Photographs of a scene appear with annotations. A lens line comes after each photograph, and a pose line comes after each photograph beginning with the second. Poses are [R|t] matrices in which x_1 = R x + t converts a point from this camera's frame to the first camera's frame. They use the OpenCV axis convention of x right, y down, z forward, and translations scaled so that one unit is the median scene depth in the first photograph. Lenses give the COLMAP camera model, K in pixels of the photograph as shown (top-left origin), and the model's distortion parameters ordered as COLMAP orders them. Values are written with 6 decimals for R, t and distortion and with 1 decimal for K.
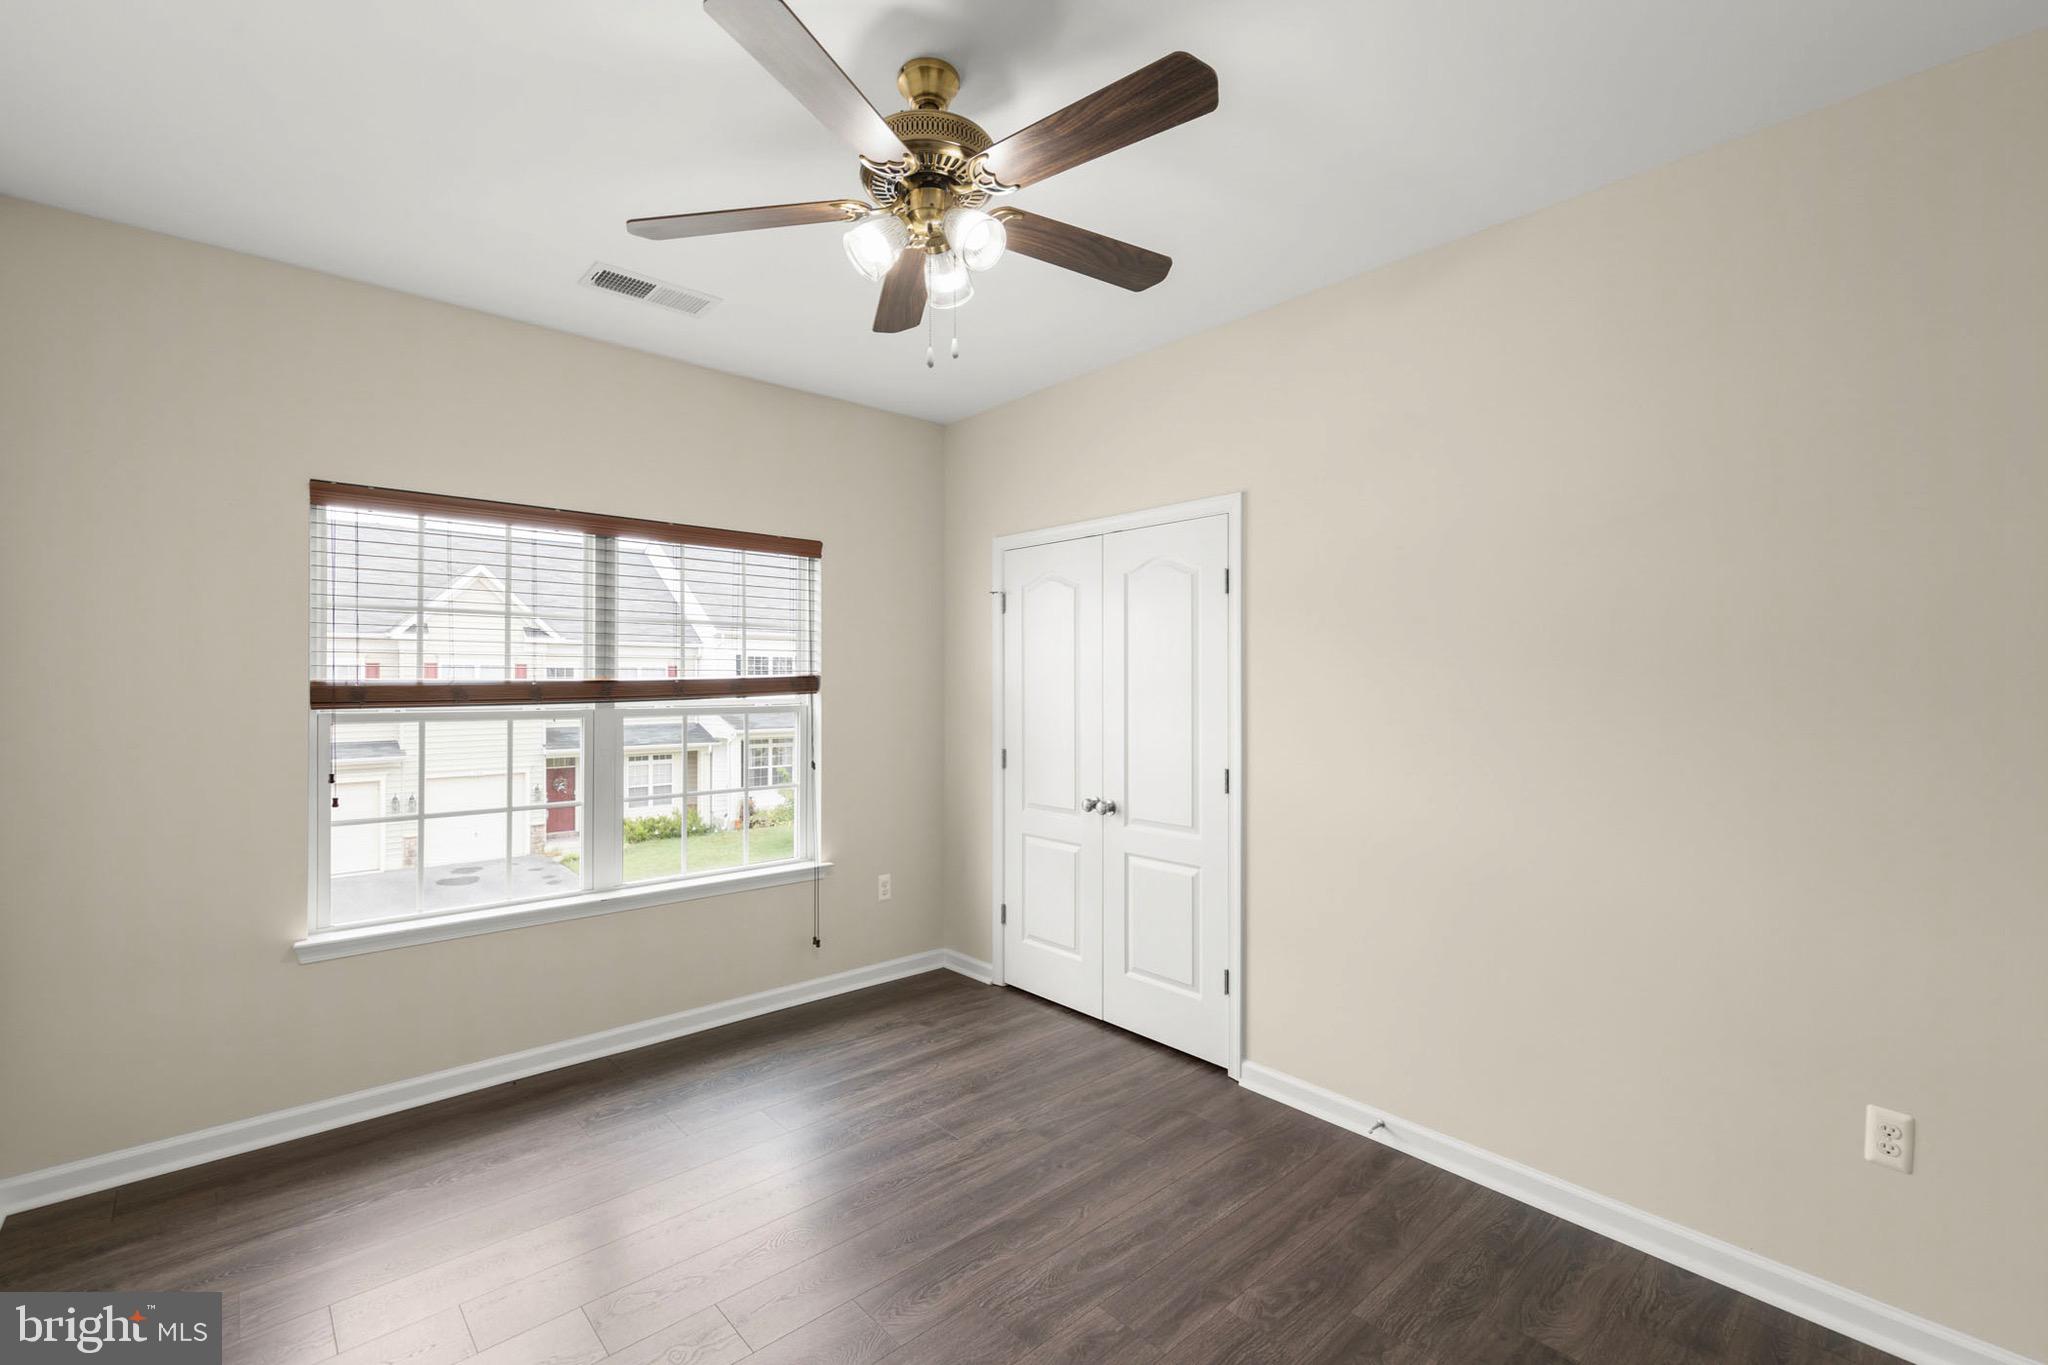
lens RADIAL K [[864.9, 0, 1021.9], [0, 864.9, 677.1], [0, 0, 1]] dist [0.004174, 0.000362]
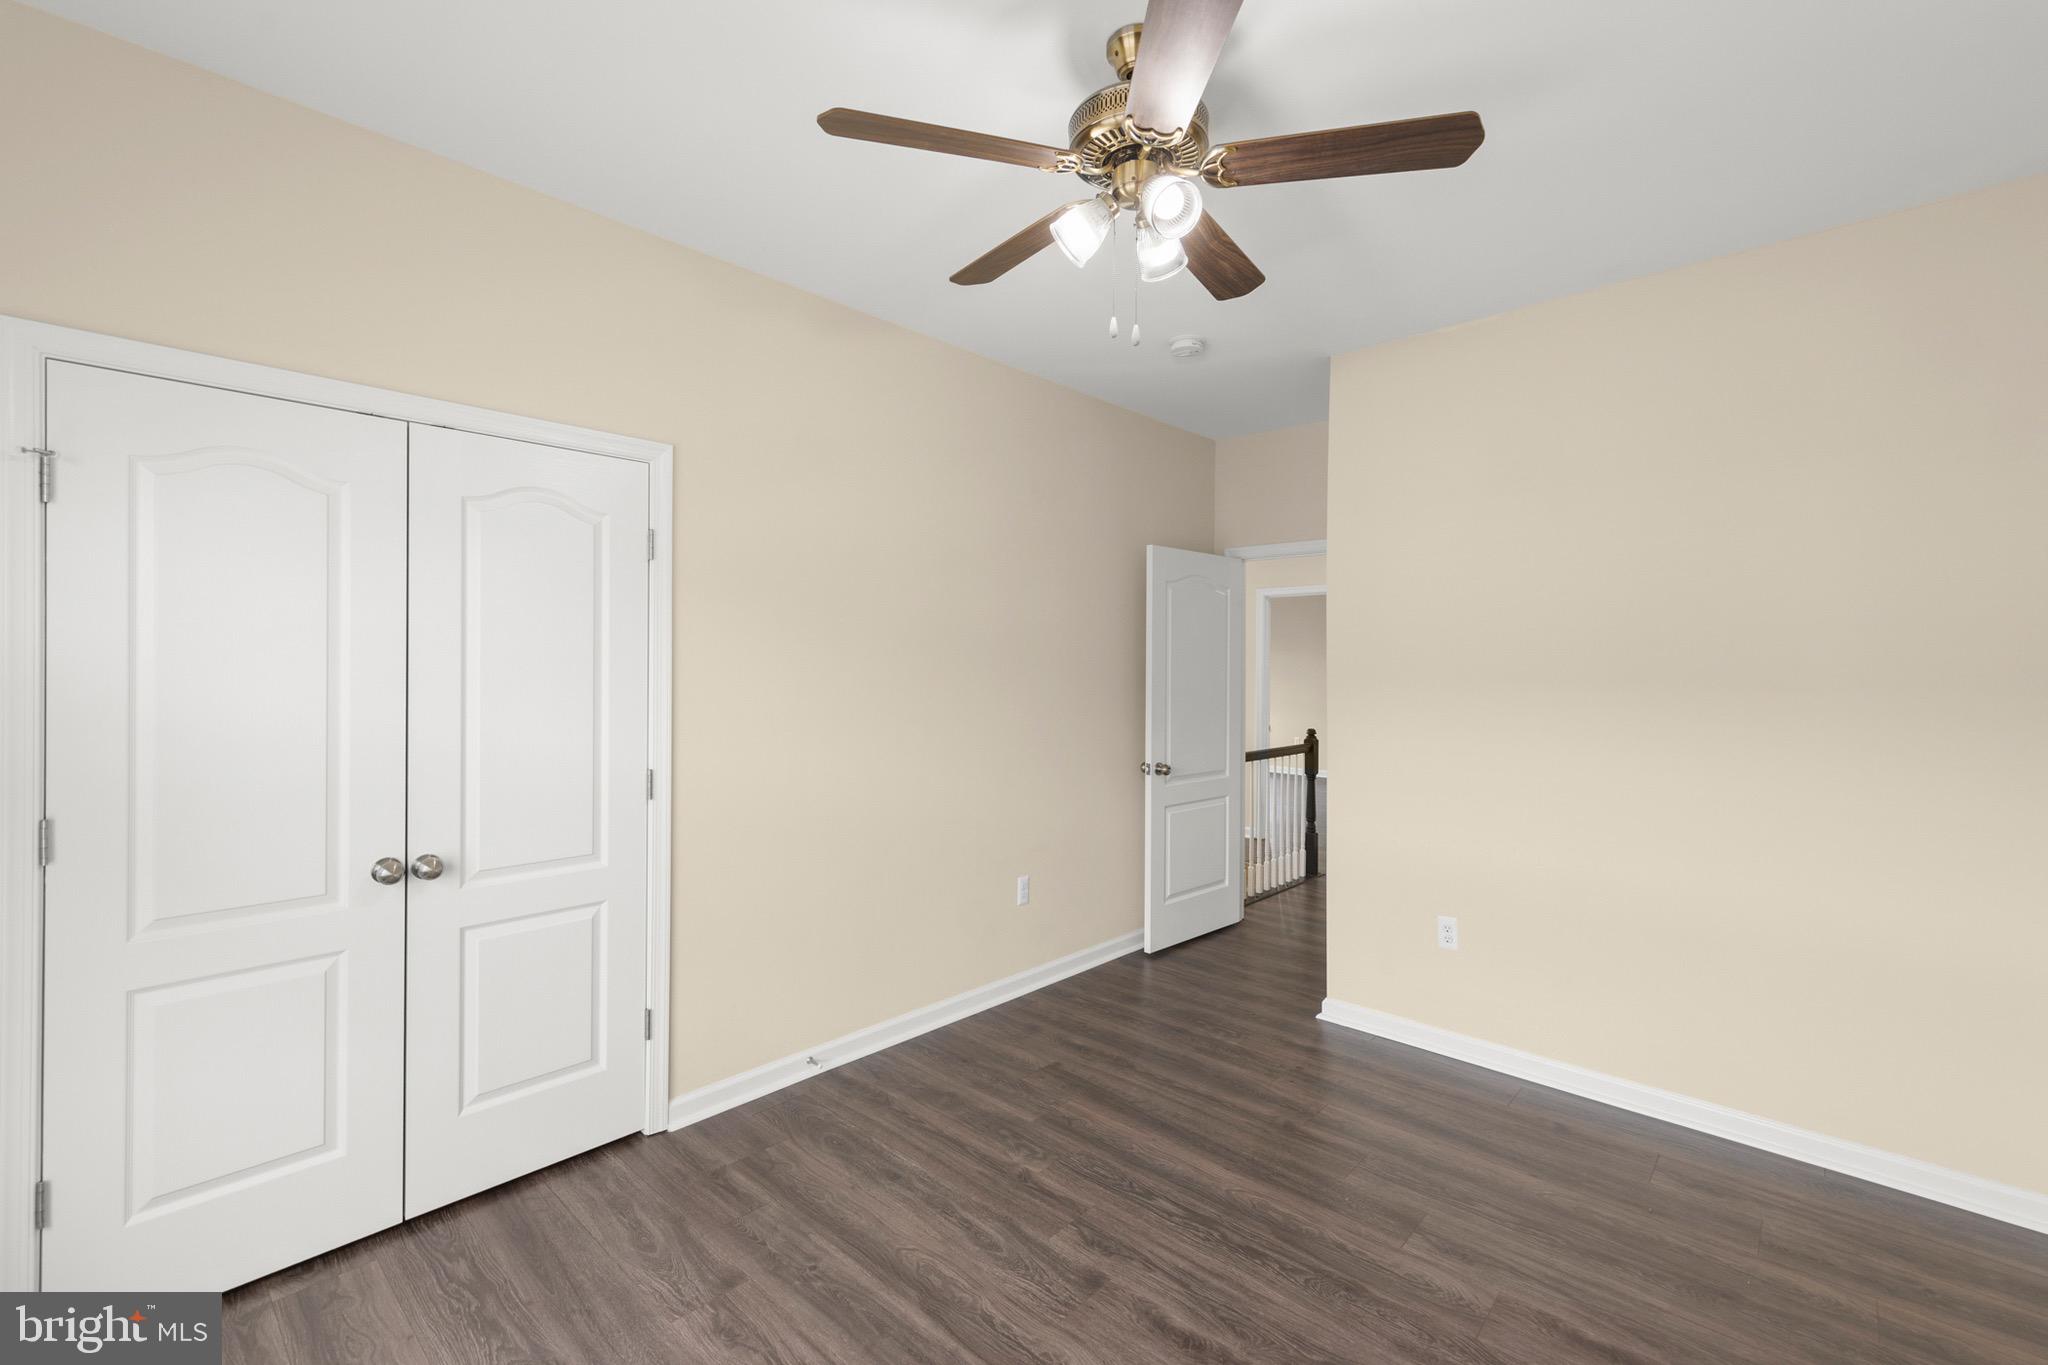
lens RADIAL K [[913.1, 0, 989.5], [0, 913.1, 665.9], [0, 0, 1]] dist [0.003398, 0.000050]
pose [[-0.083546, -0.004344, 0.996494, -0.561857], [-0.014056, 0.999896, 0.003180, -0.001385], [-0.996405, -0.013741, -0.083599, 0.628453]]
